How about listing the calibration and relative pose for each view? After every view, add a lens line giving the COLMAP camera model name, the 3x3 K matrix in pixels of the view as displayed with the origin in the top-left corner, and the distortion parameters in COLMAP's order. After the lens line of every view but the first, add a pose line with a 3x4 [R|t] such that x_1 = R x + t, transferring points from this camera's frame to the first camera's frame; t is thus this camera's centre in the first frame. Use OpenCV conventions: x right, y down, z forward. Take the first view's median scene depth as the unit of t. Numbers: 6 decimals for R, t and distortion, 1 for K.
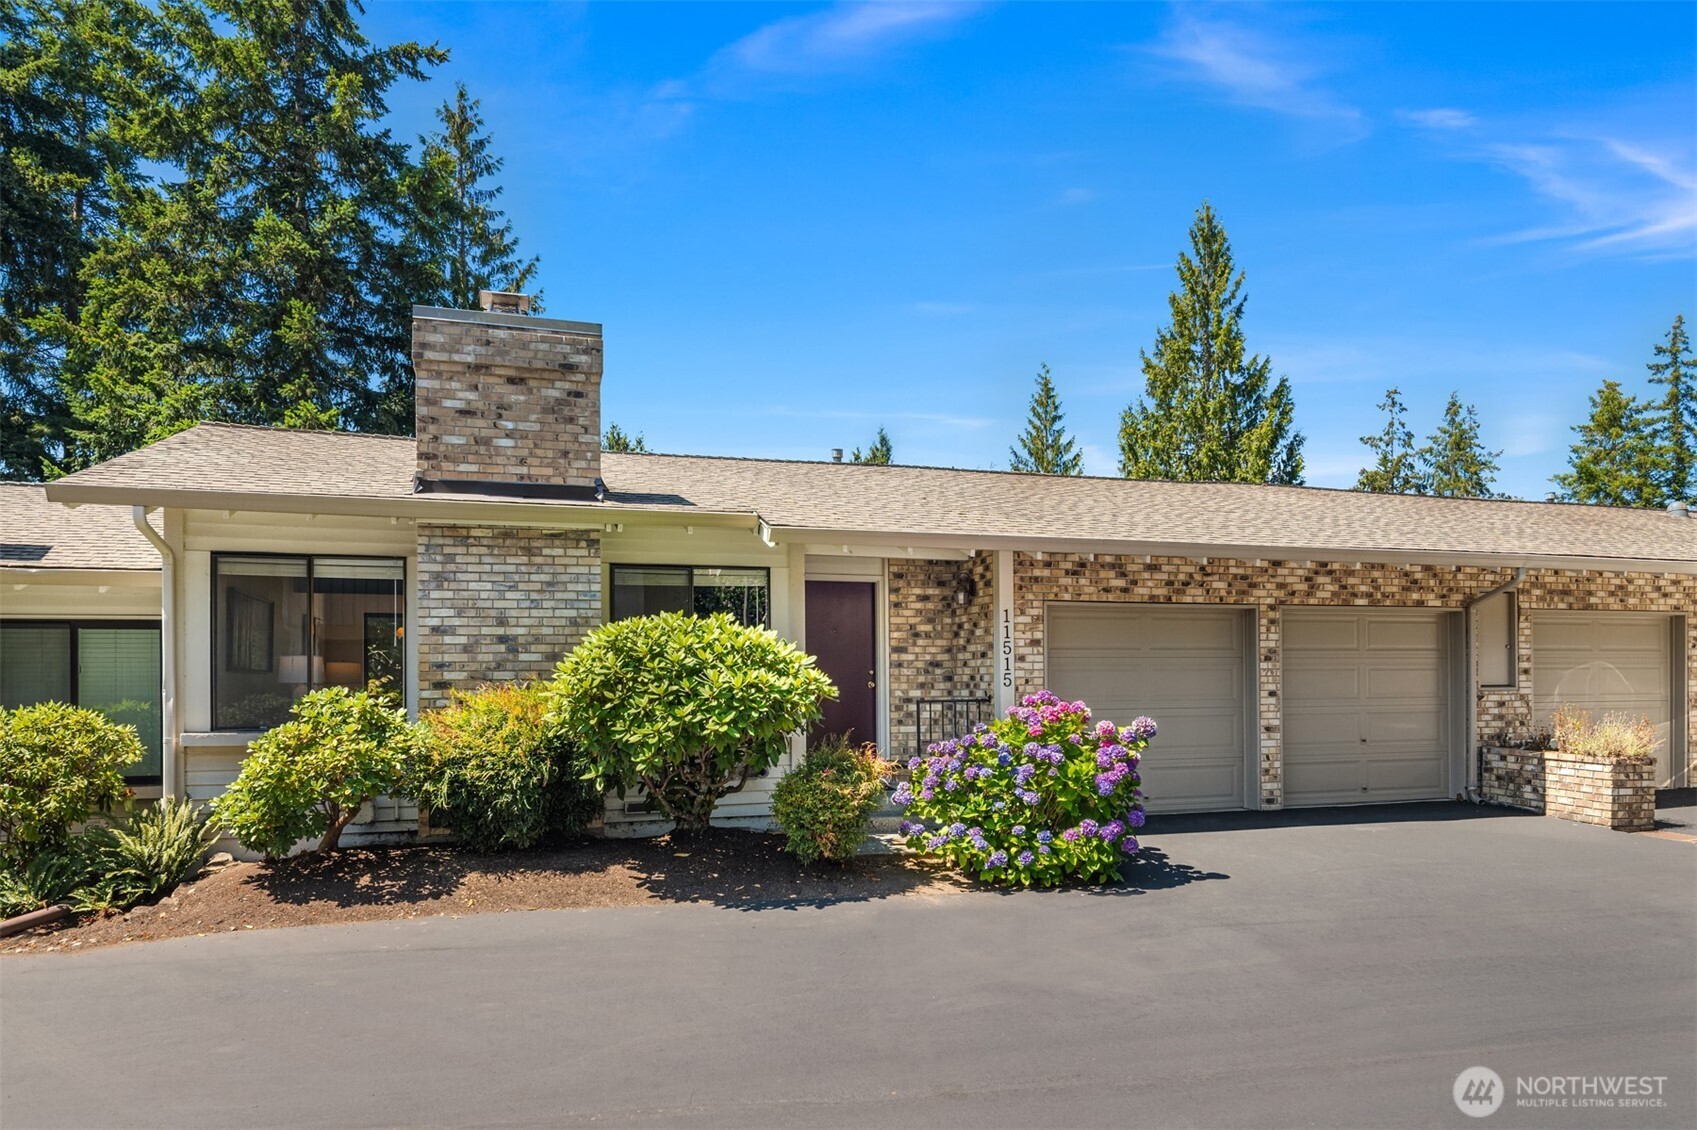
lens RADIAL K [[1129.7, 0, 848.5], [0, 1129.7, 565.0], [0, 0, 1]] dist [-0.006003, -0.005377]
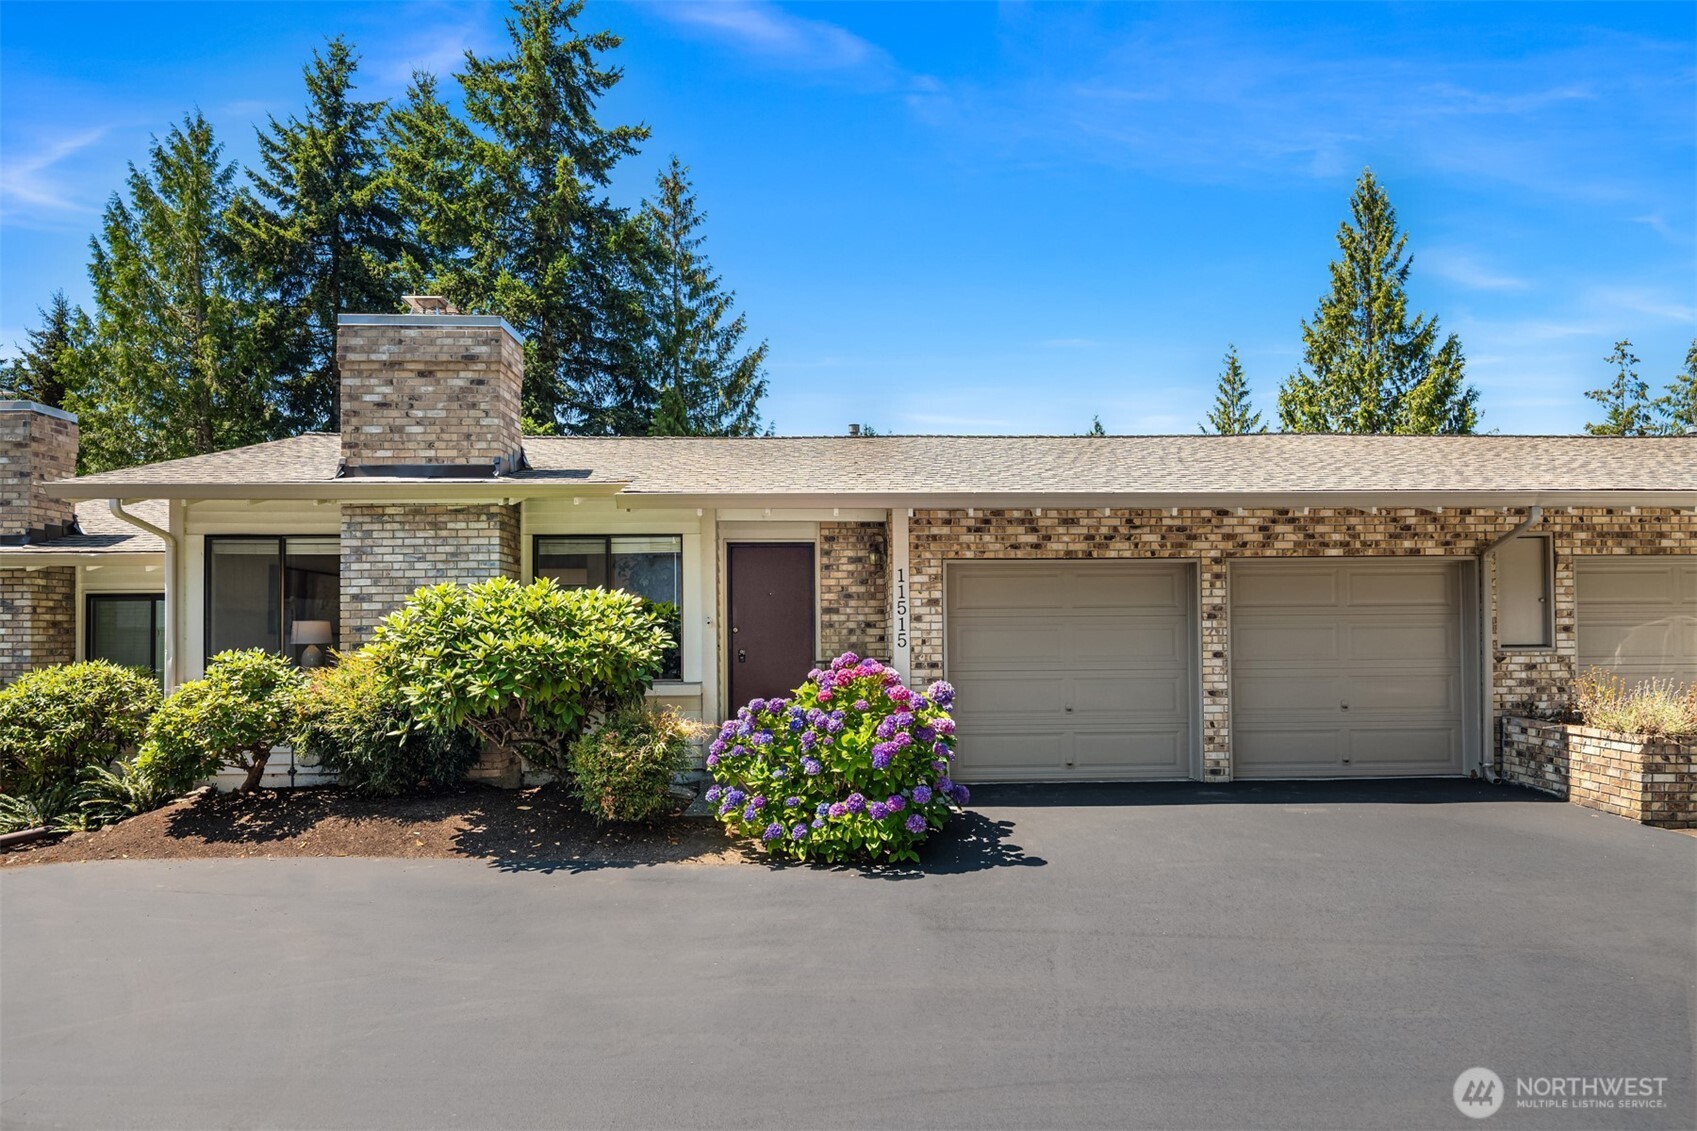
lens RADIAL K [[930.9, 0, 858.9], [0, 930.9, 542.5], [0, 0, 1]] dist [-0.001533, -0.008607]
pose [[0.961145, -0.030277, -0.274379, 0.308443], [0.030437, 0.999530, -0.003675, 0.017010], [0.274361, -0.004819, 0.961615, 0.196213]]
